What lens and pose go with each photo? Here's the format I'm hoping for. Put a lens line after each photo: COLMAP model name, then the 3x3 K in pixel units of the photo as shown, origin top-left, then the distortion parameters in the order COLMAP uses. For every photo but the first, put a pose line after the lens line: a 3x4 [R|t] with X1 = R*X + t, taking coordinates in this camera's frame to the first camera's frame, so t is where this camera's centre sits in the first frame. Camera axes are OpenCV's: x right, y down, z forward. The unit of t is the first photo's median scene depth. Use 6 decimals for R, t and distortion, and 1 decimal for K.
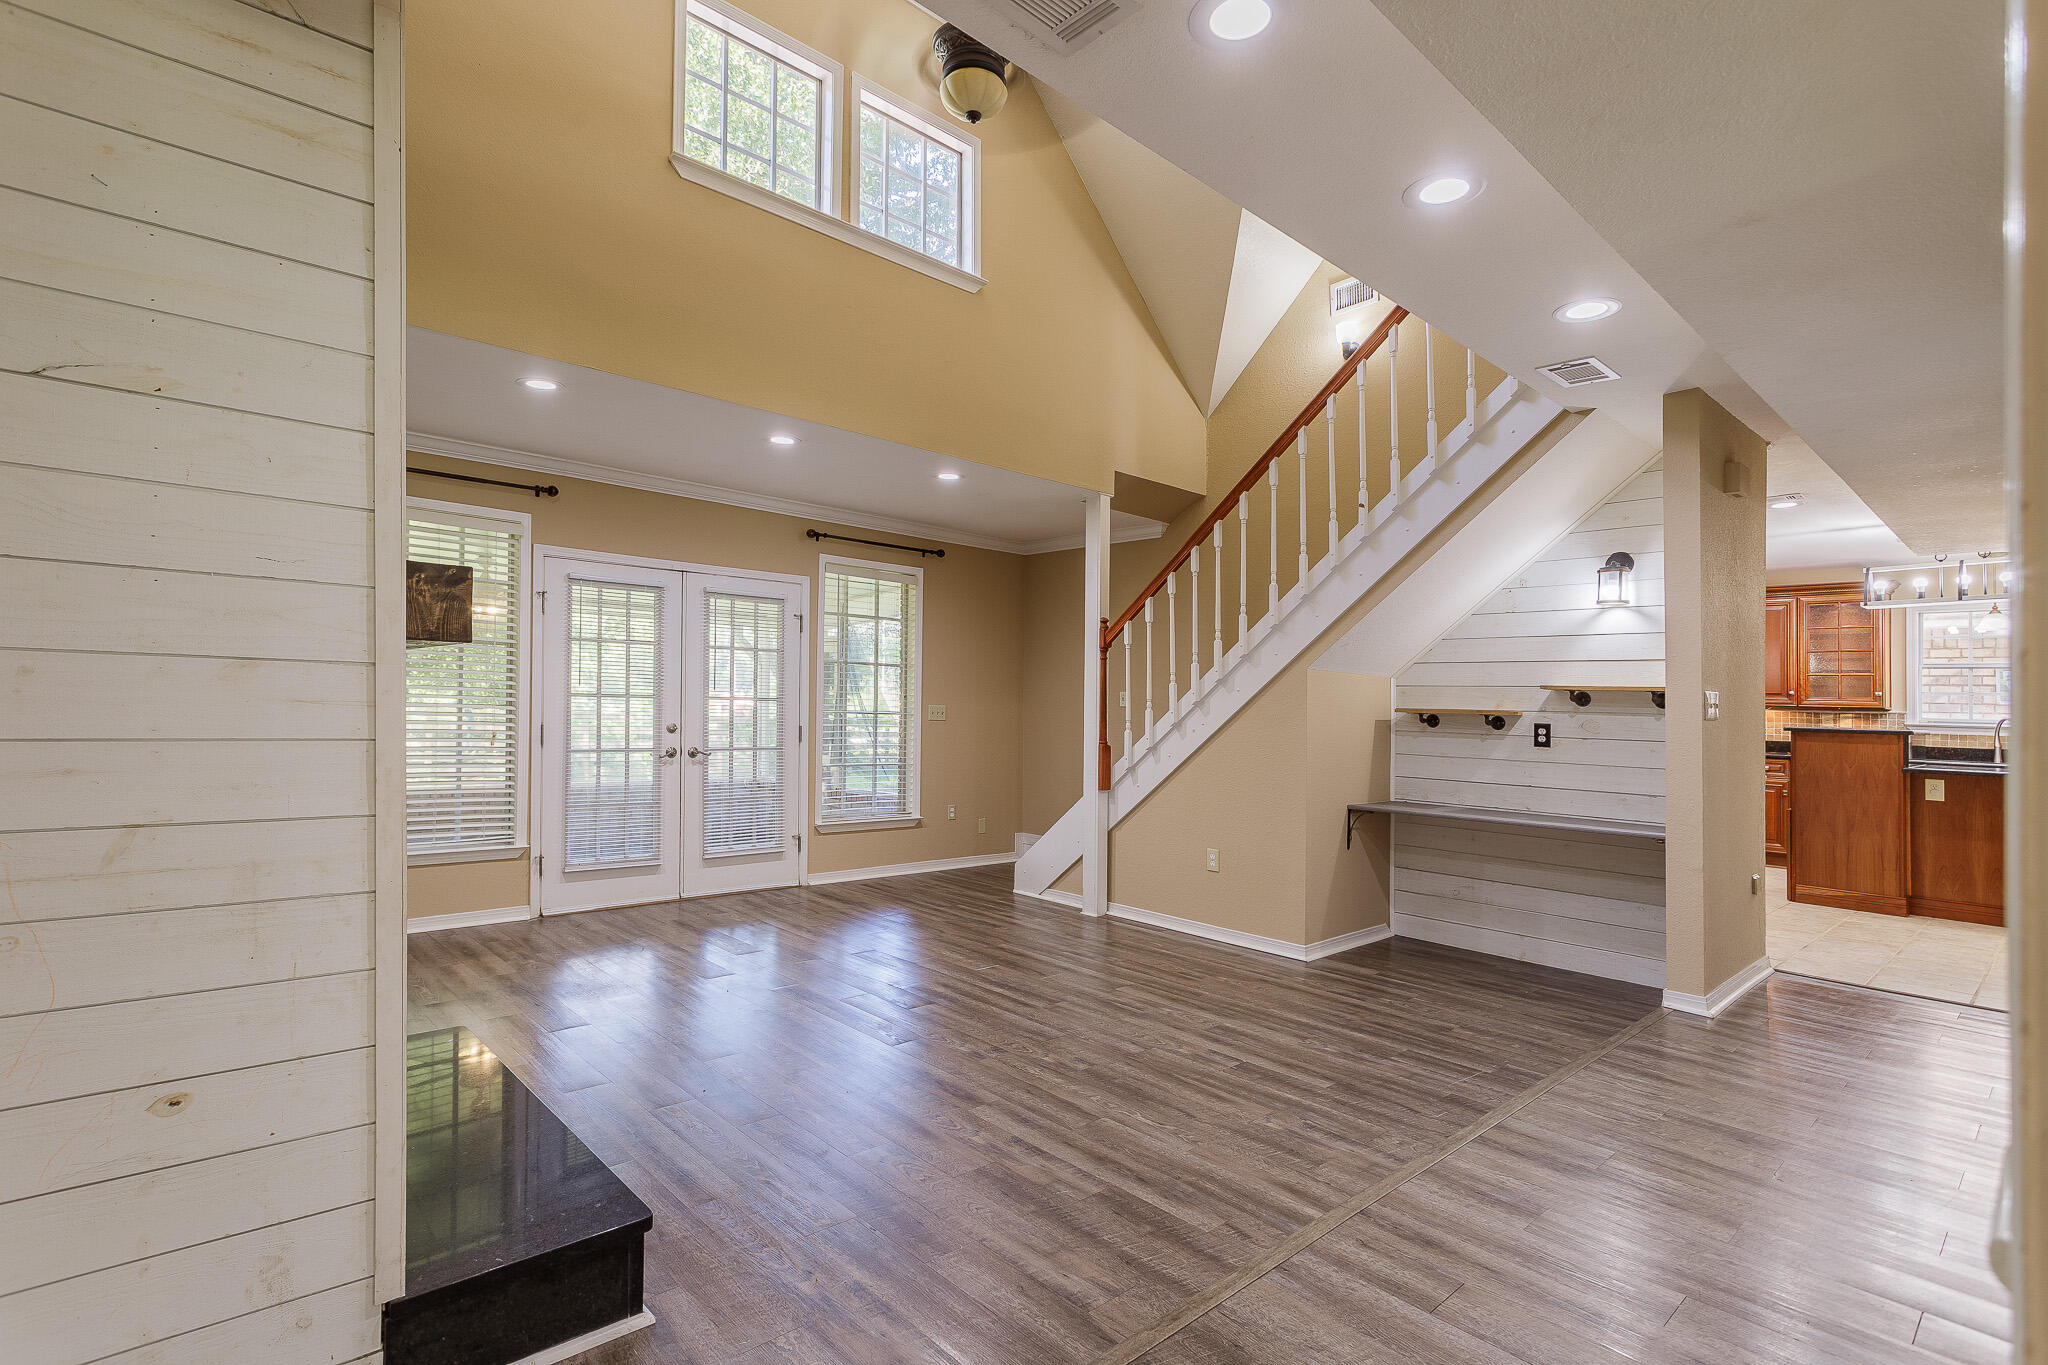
lens RADIAL K [[980.1, 0, 1010.3], [0, 980.1, 692.2], [0, 0, 1]] dist [0.001870, 0.001975]
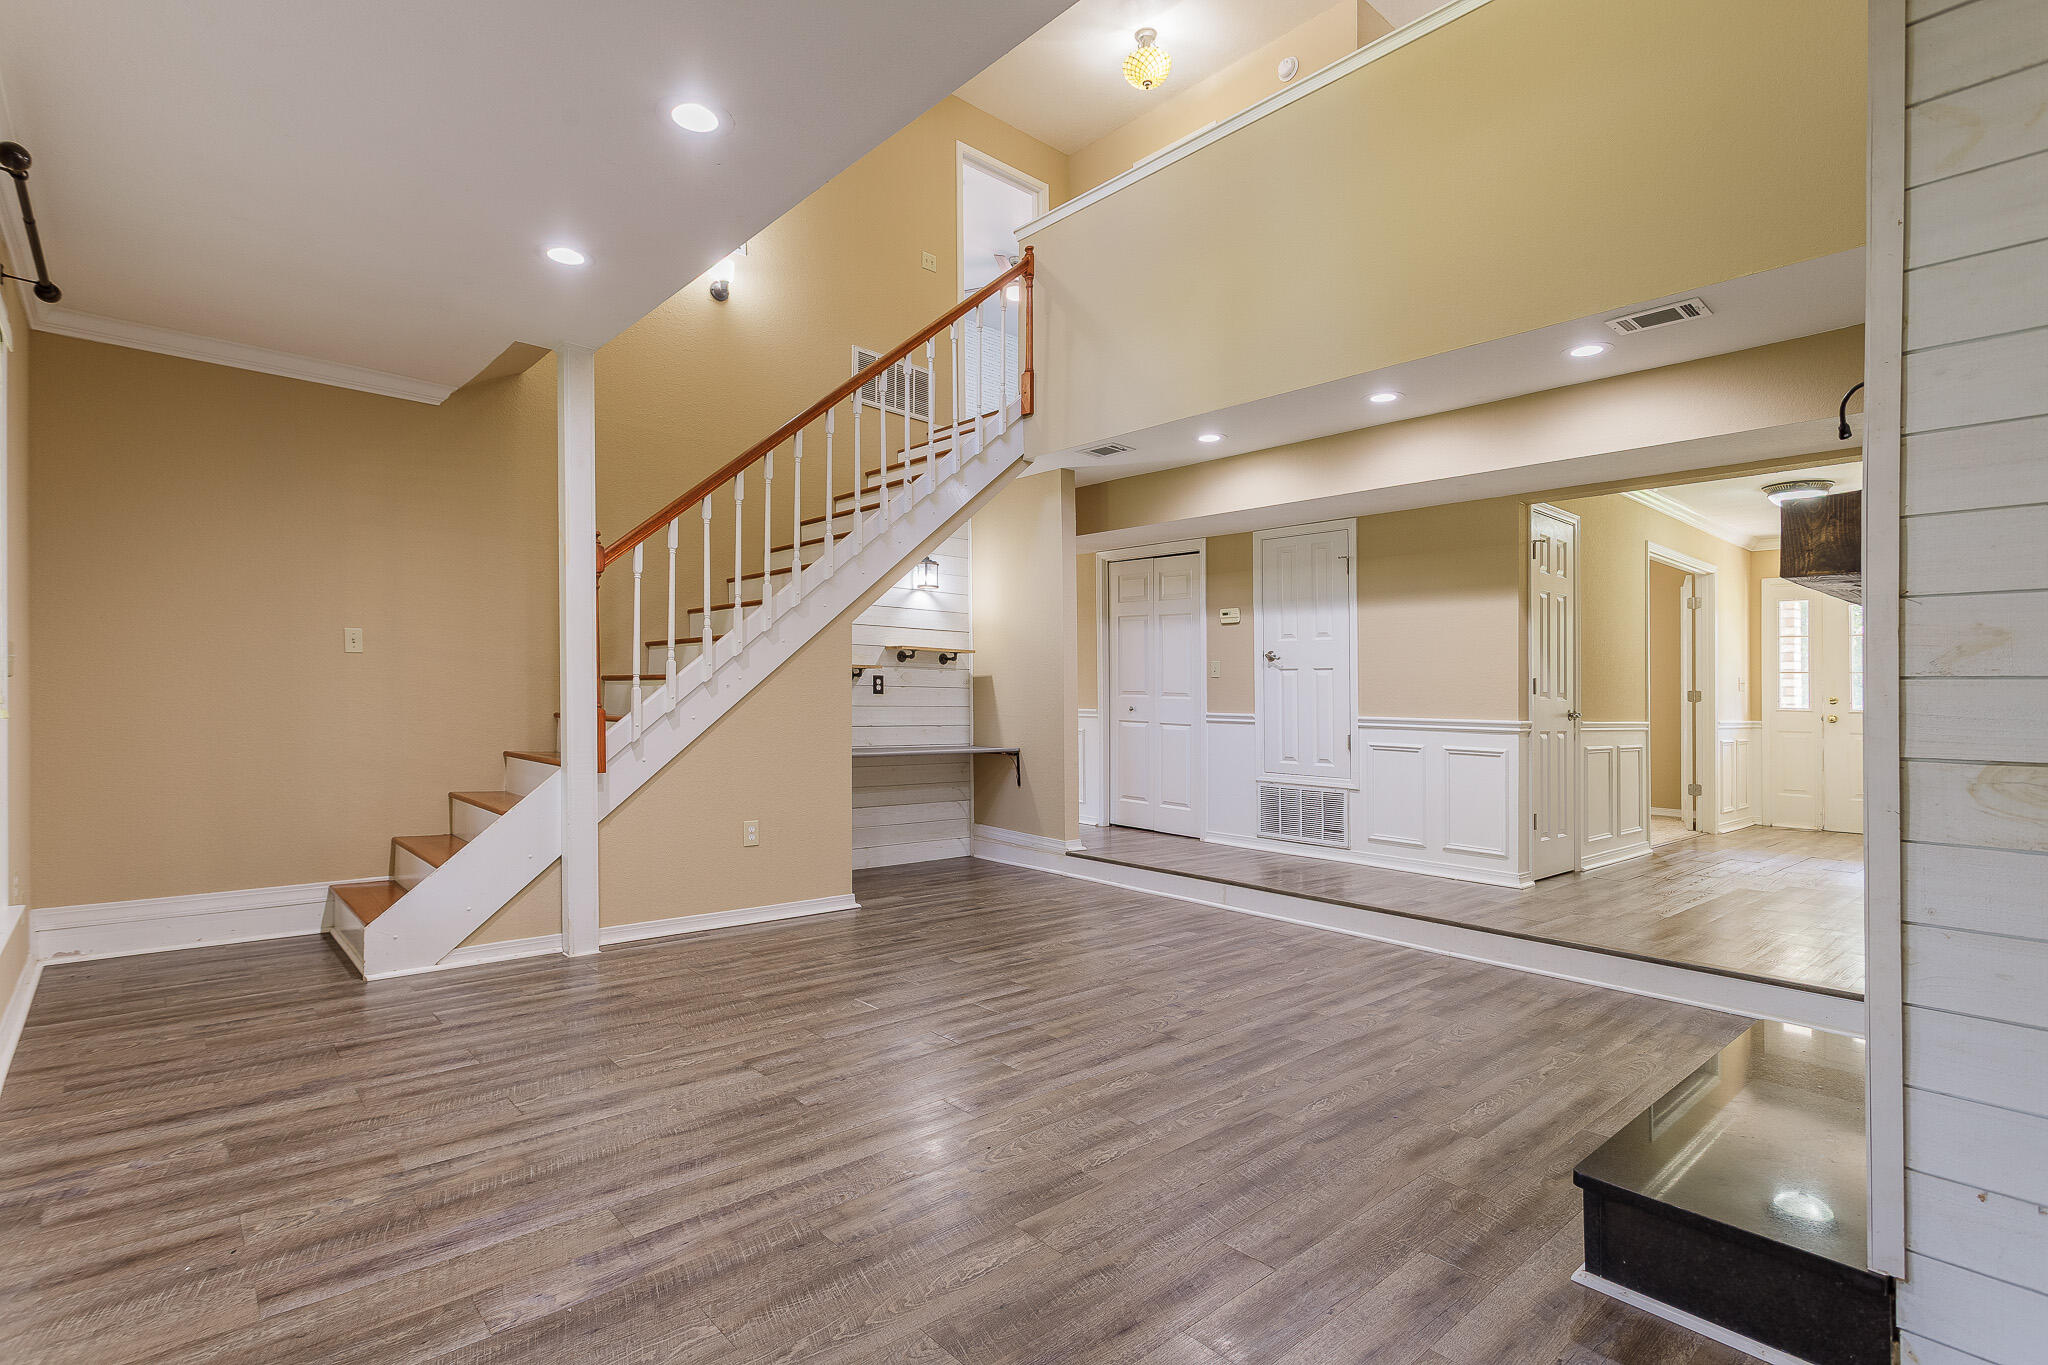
lens RADIAL K [[980.1, 0, 1003.4], [0, 980.1, 687.2], [0, 0, 1]] dist [0.001870, 0.001975]
pose [[0.028840, -0.019738, 0.999389, -0.759446], [-0.028887, 0.999371, 0.020571, 0.017974], [-0.999167, -0.029463, 0.028252, 0.866614]]
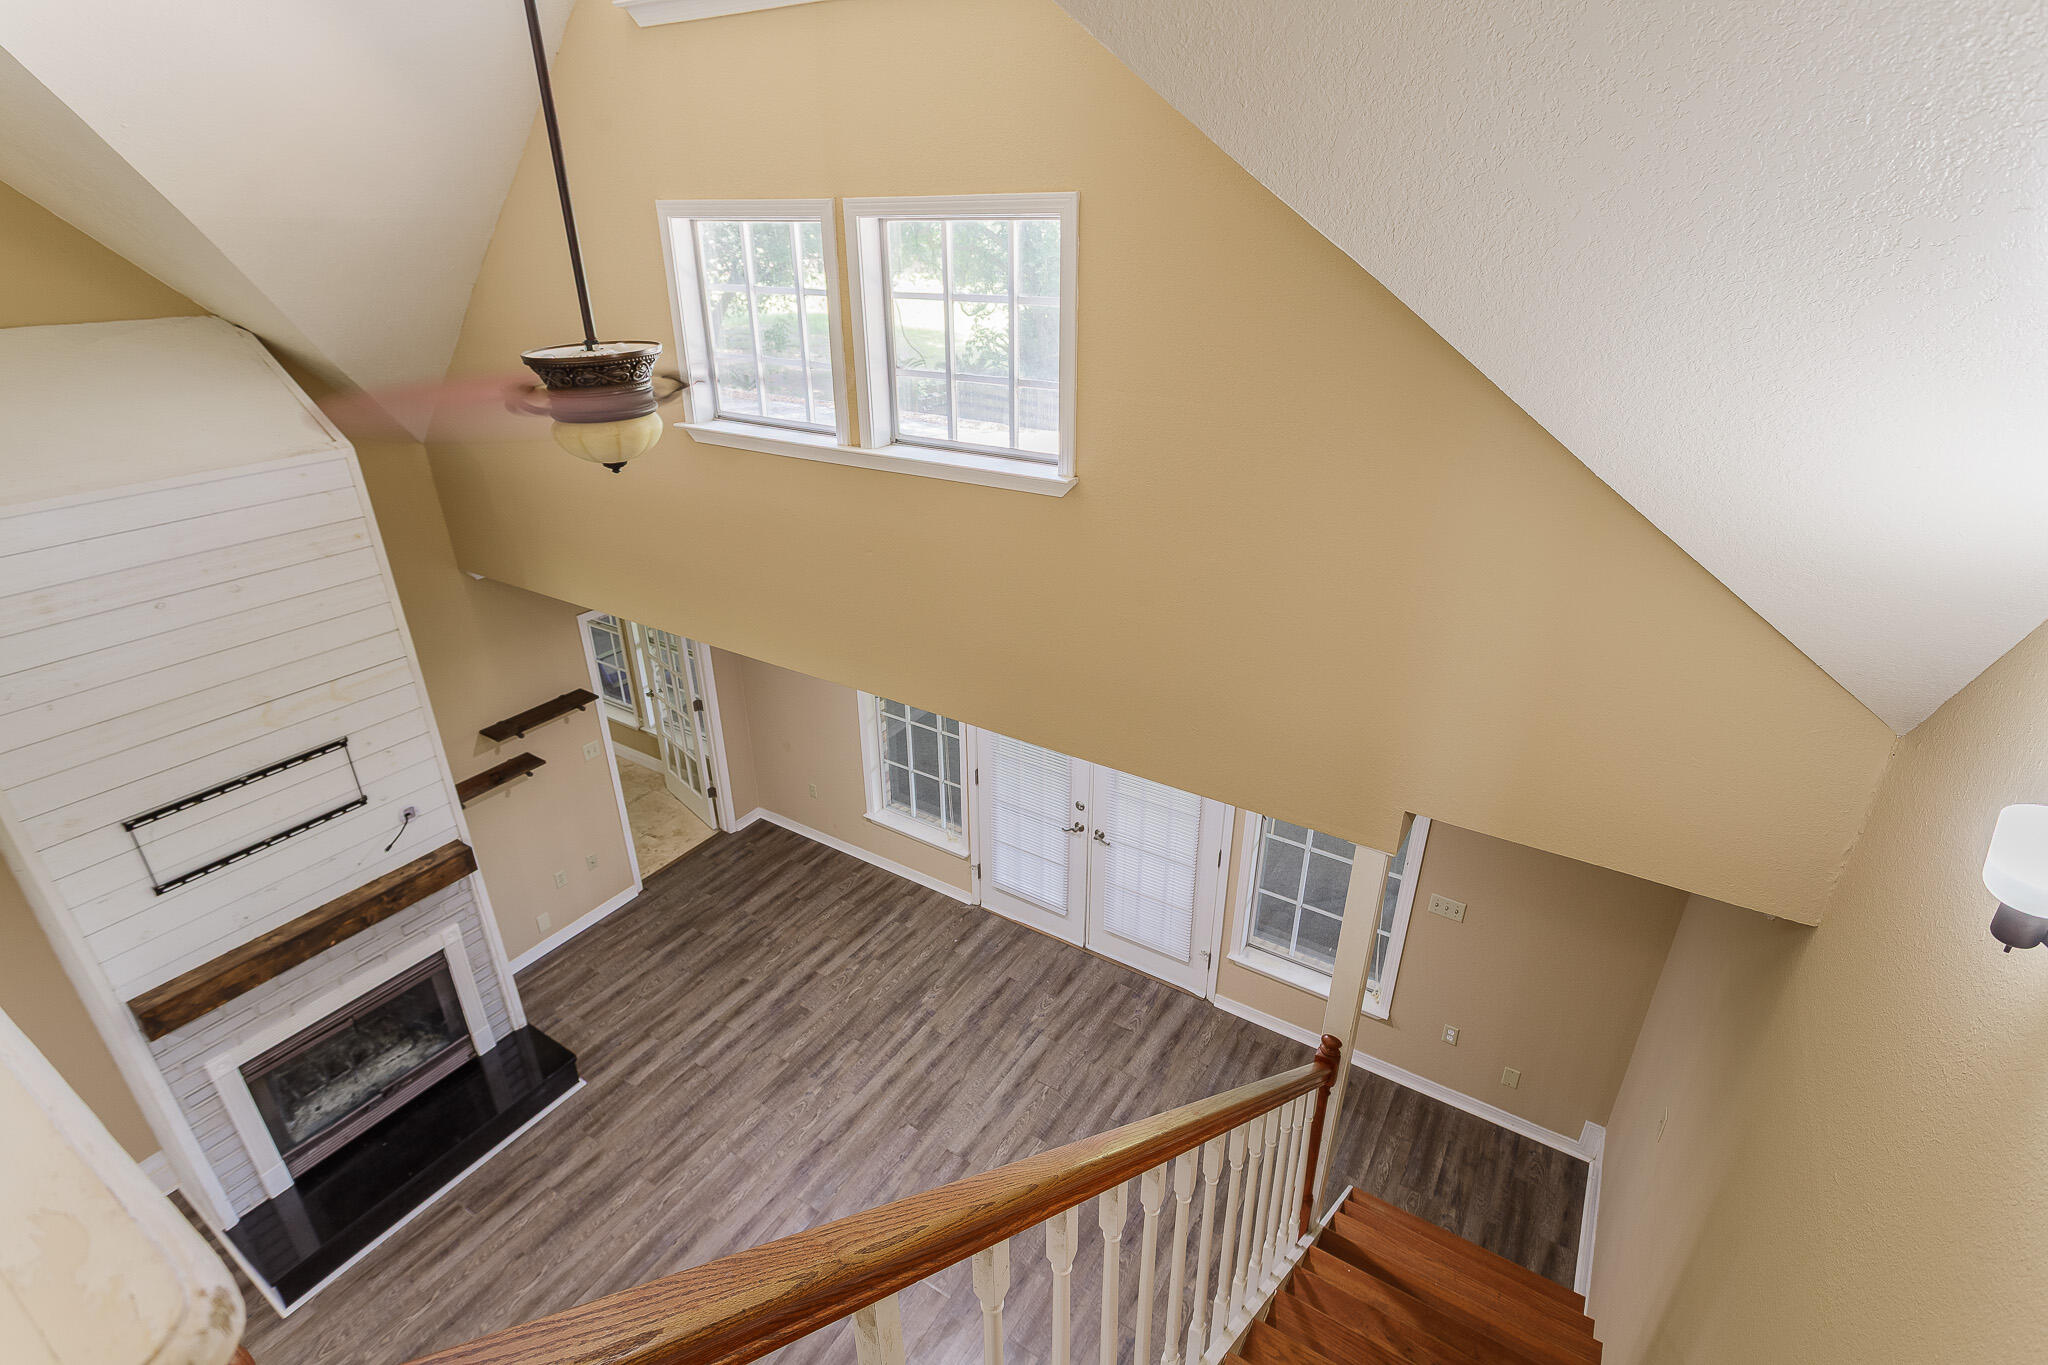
lens RADIAL K [[980.1, 0, 1027.2], [0, 980.1, 675.4], [0, 0, 1]] dist [0.001870, 0.001975]
pose [[0.262186, 0.395603, -0.880203, 0.579797], [0.016652, 0.910120, 0.414009, -0.622752], [0.964874, -0.123205, 0.232033, 0.924864]]
